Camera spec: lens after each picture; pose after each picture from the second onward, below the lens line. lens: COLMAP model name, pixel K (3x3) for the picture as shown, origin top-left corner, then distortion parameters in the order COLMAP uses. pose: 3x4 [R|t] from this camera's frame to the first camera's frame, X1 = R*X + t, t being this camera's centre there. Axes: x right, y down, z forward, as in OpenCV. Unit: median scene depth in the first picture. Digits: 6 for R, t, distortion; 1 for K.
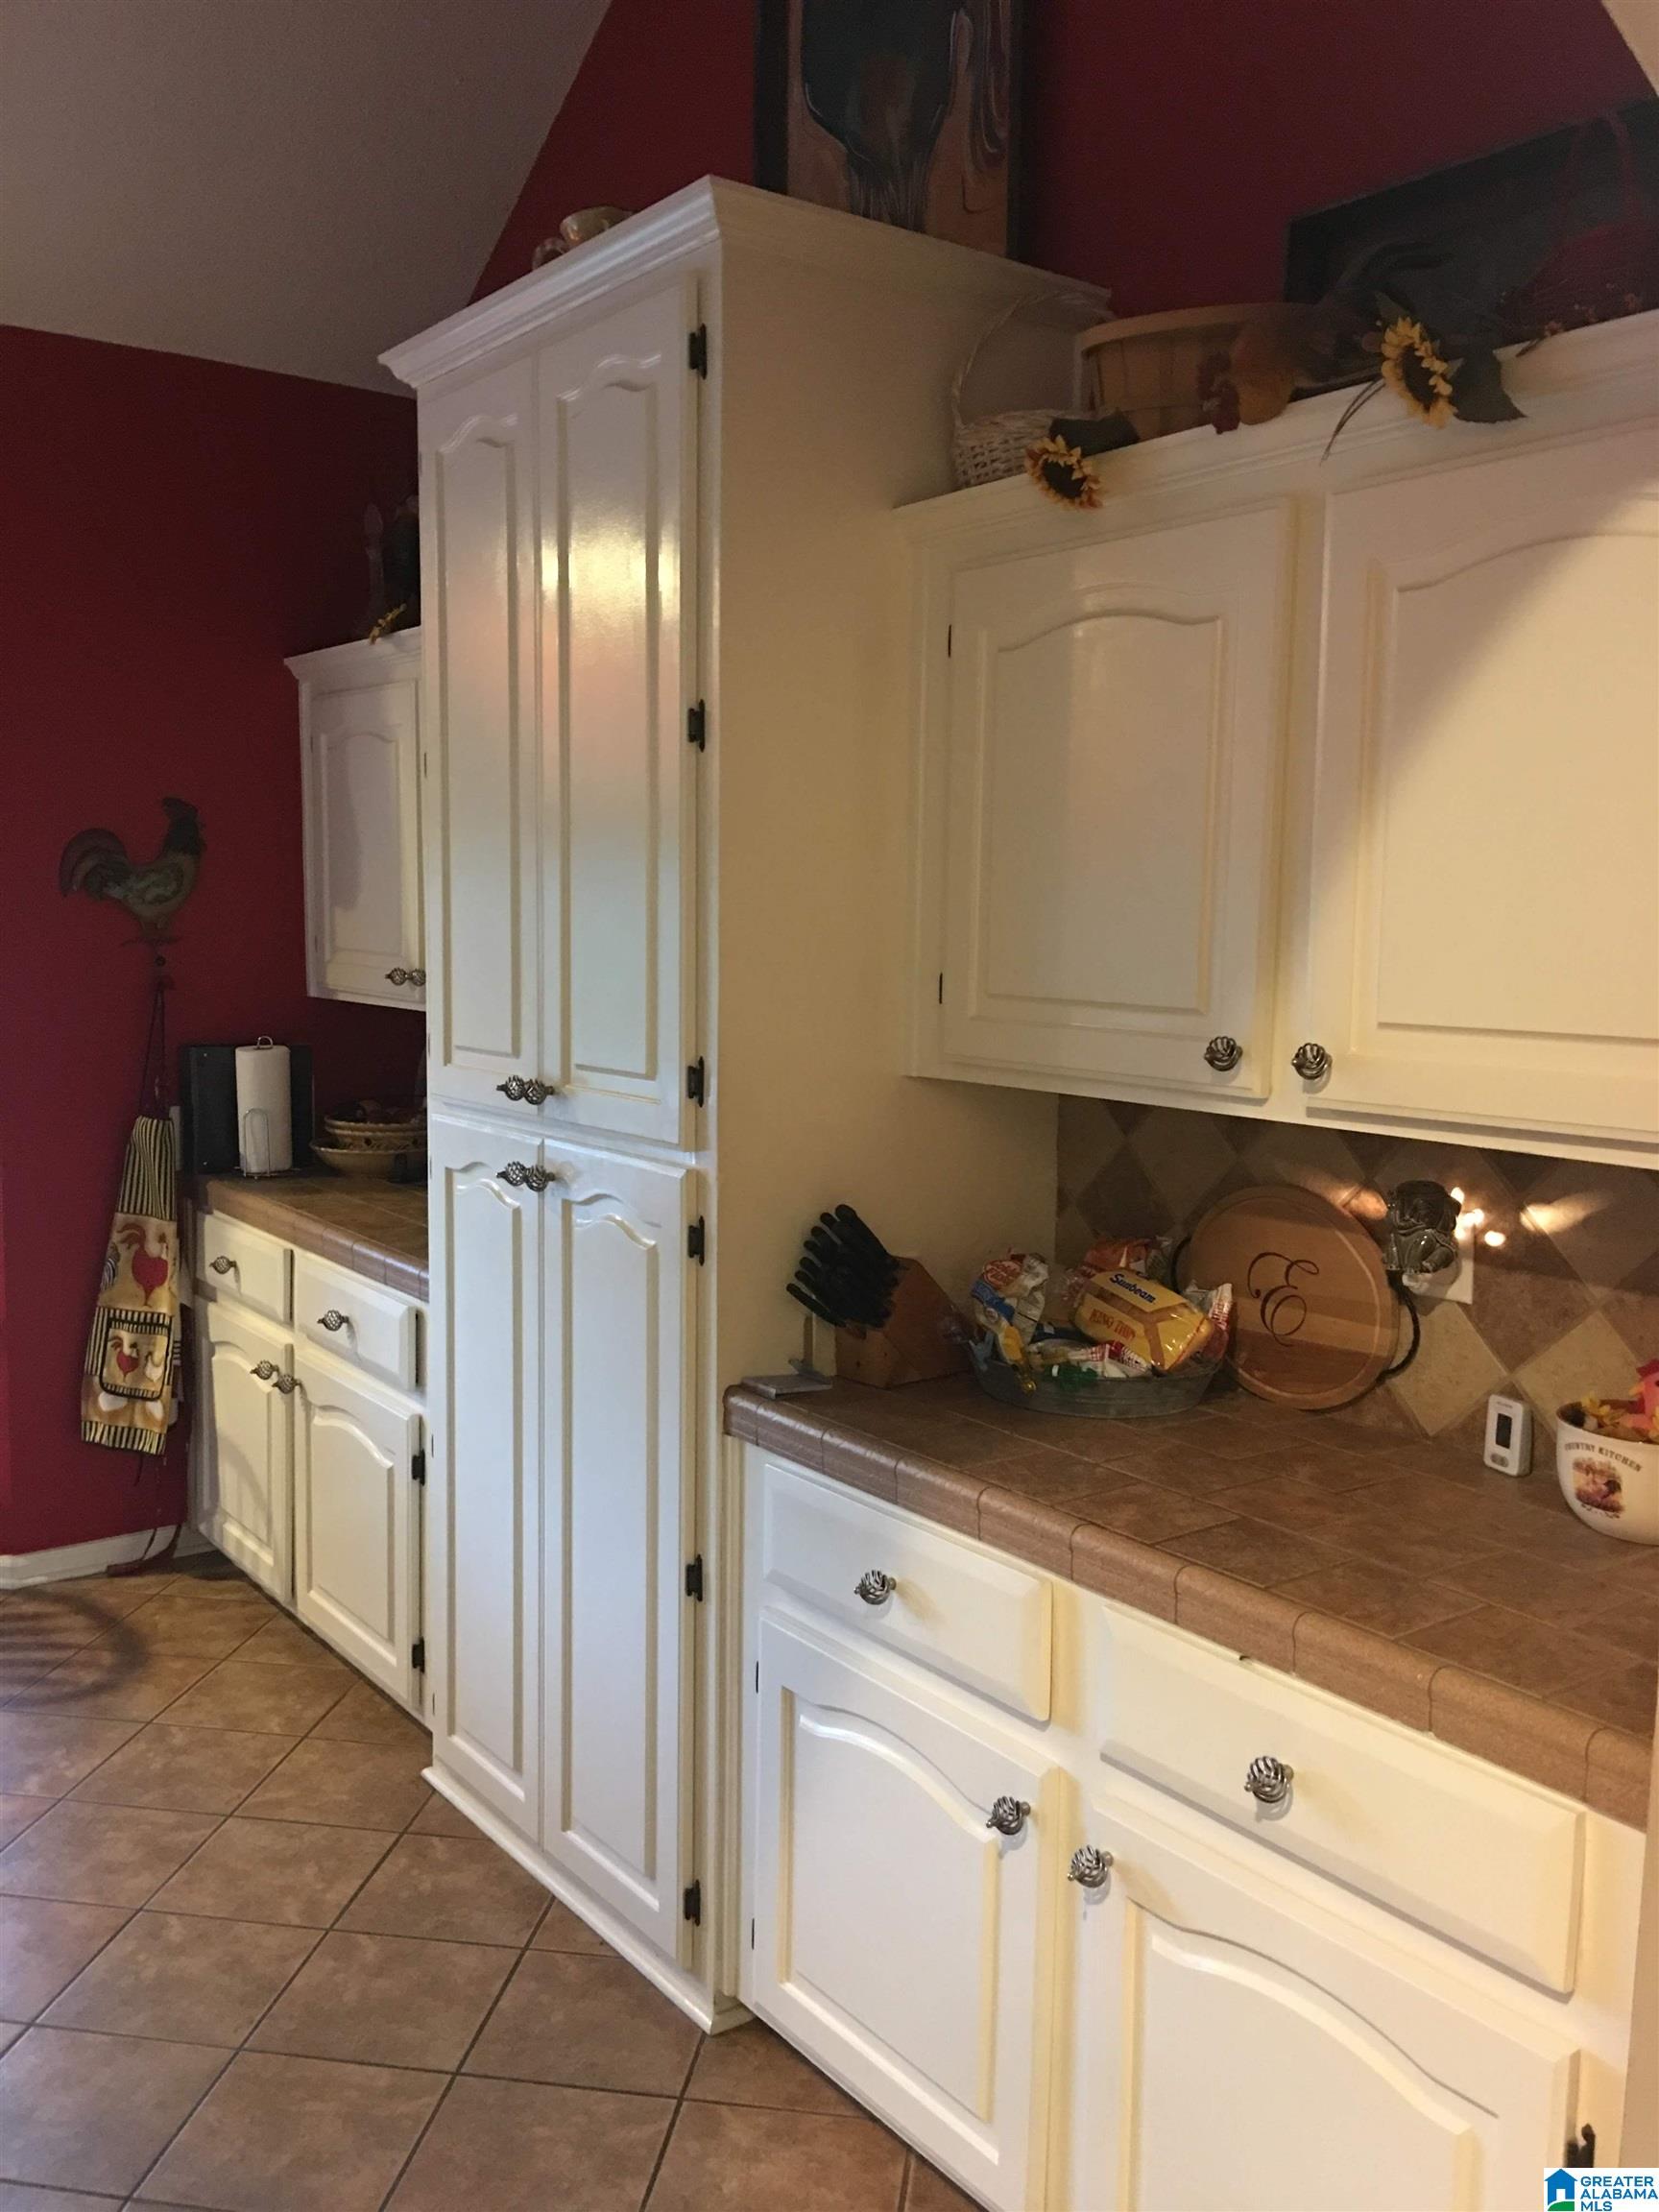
lens RADIAL K [[1898.1, 0, 829.5], [0, 1898.1, 1106.0], [0, 0, 1]] dist [0.002802, 0.002164]
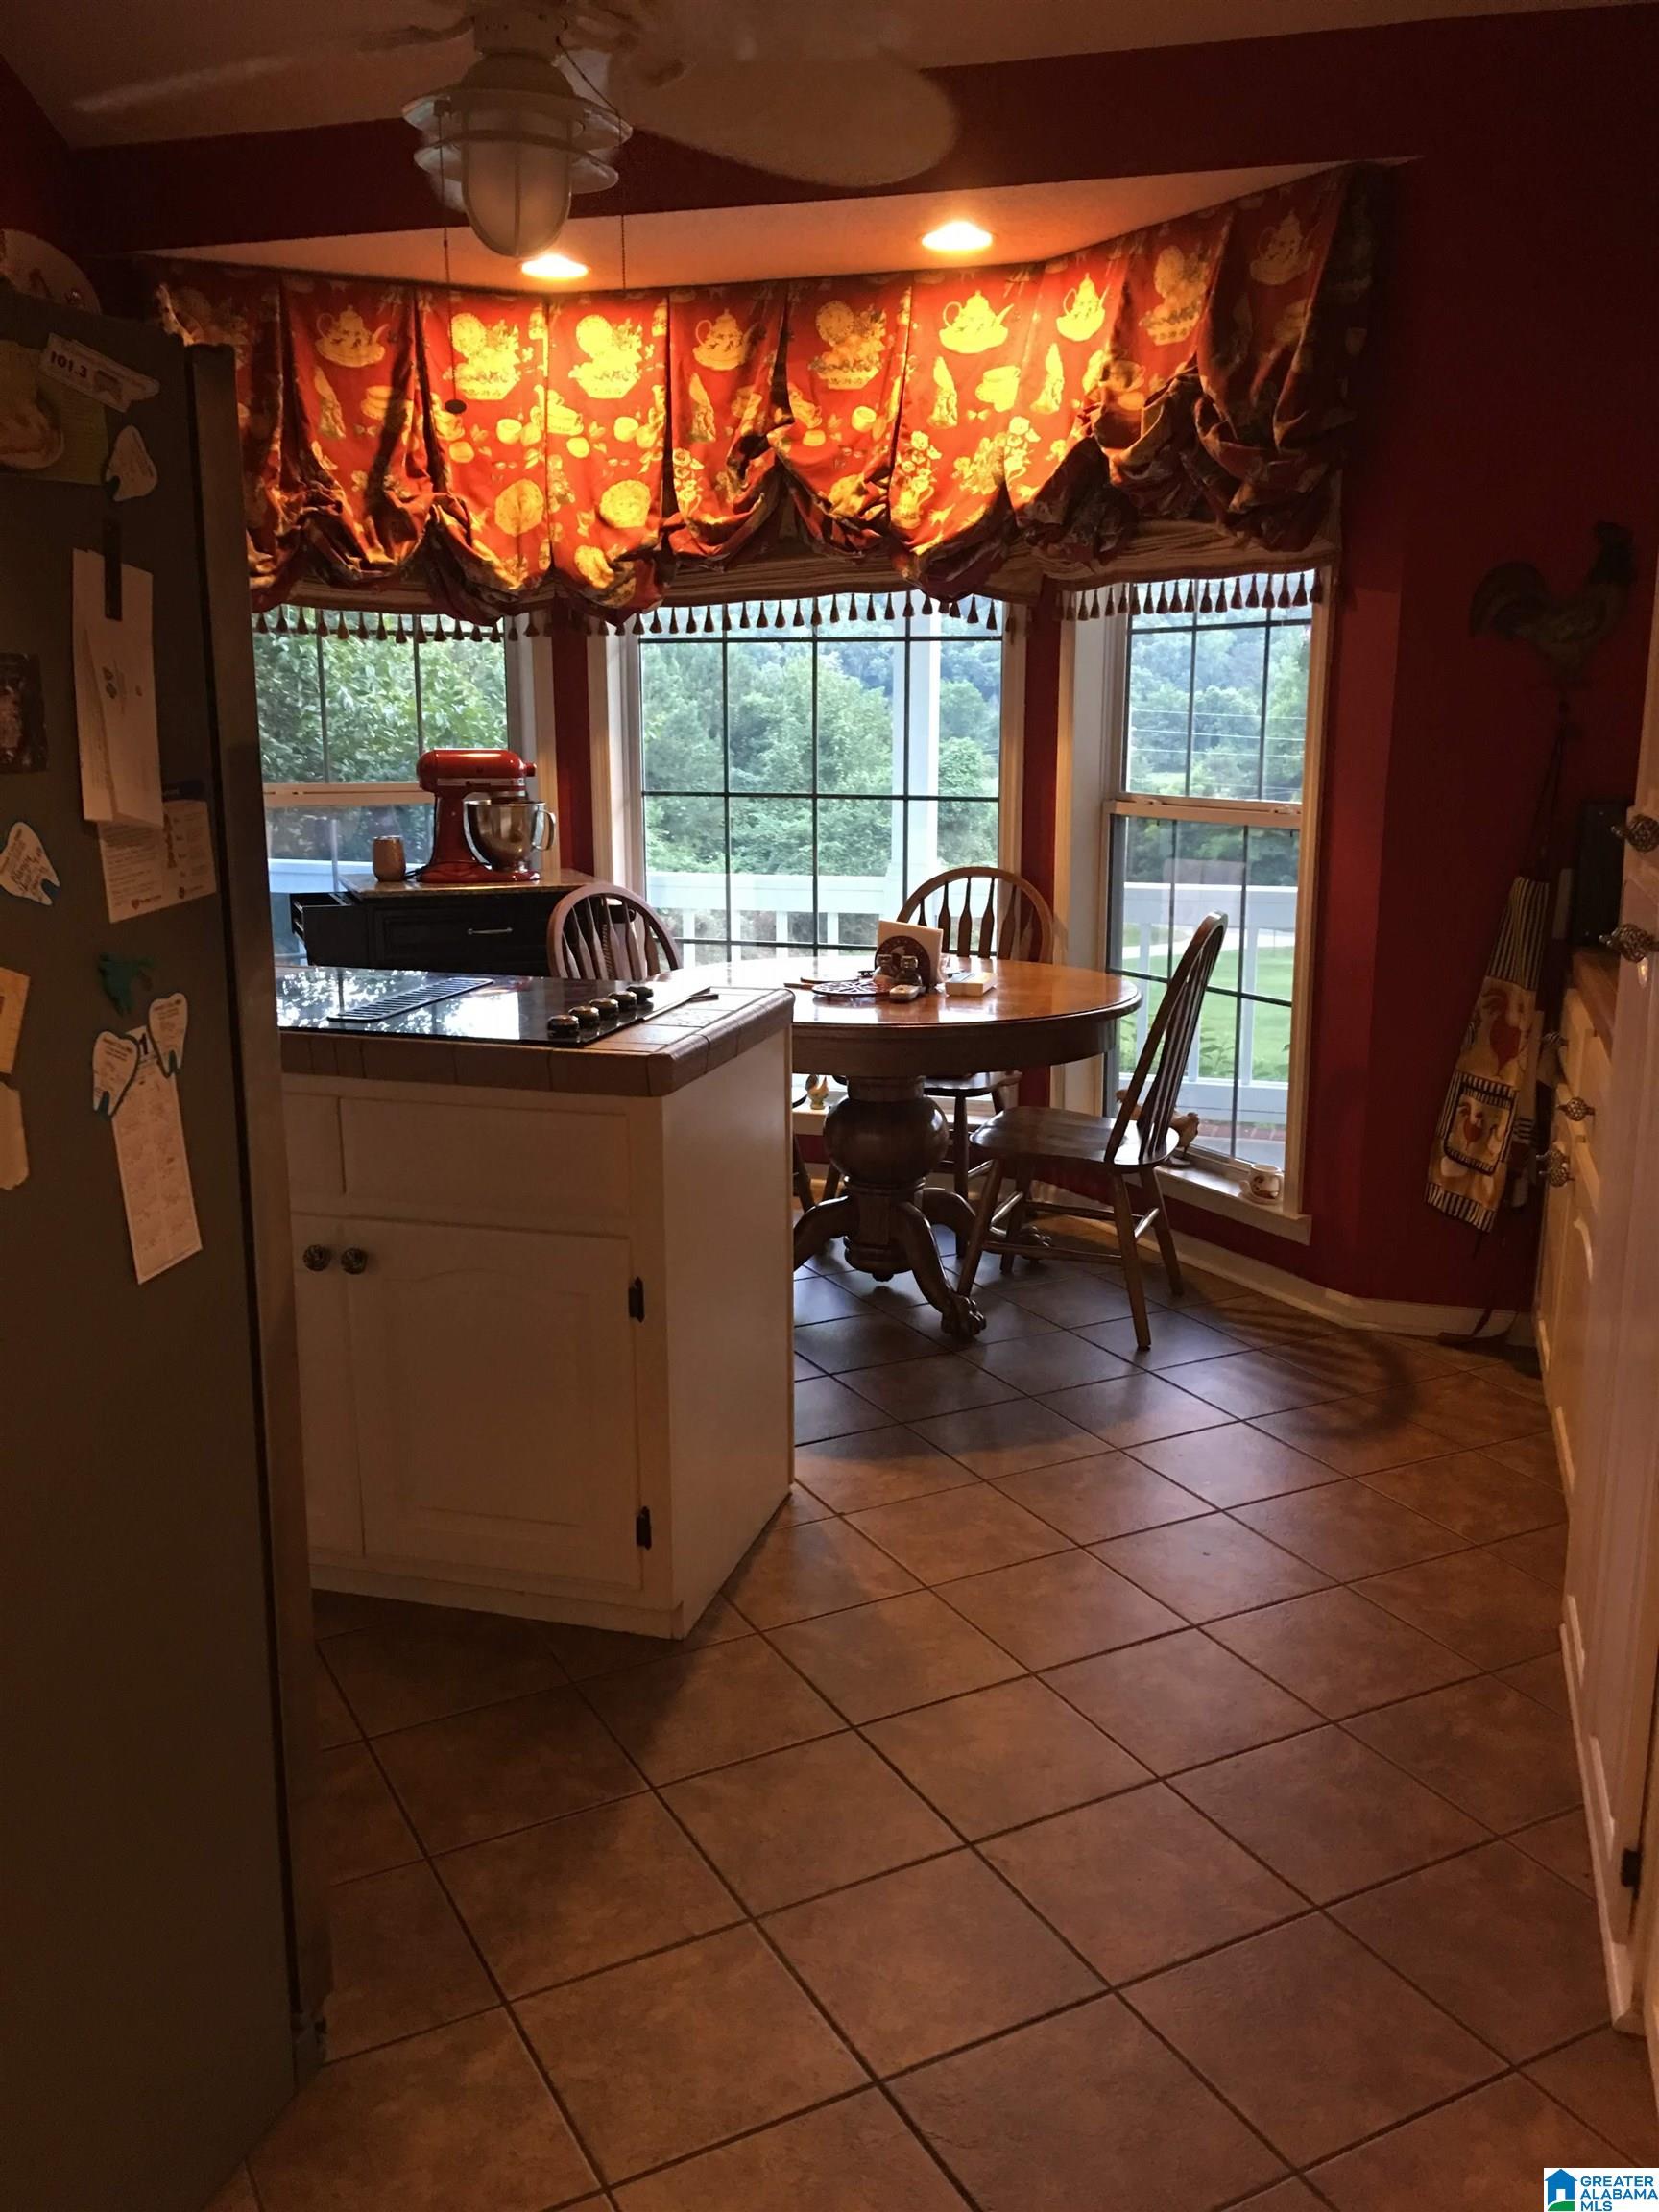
lens RADIAL K [[1873.9, 0, 829.5], [0, 1873.9, 1106.0], [0, 0, 1]] dist [0.044755, -0.001537]
pose [[0.598370, 0.168012, -0.783406, 0.182605], [-0.087955, 0.985632, 0.144201, 0.013063], [0.796377, -0.017381, 0.604550, 0.161435]]
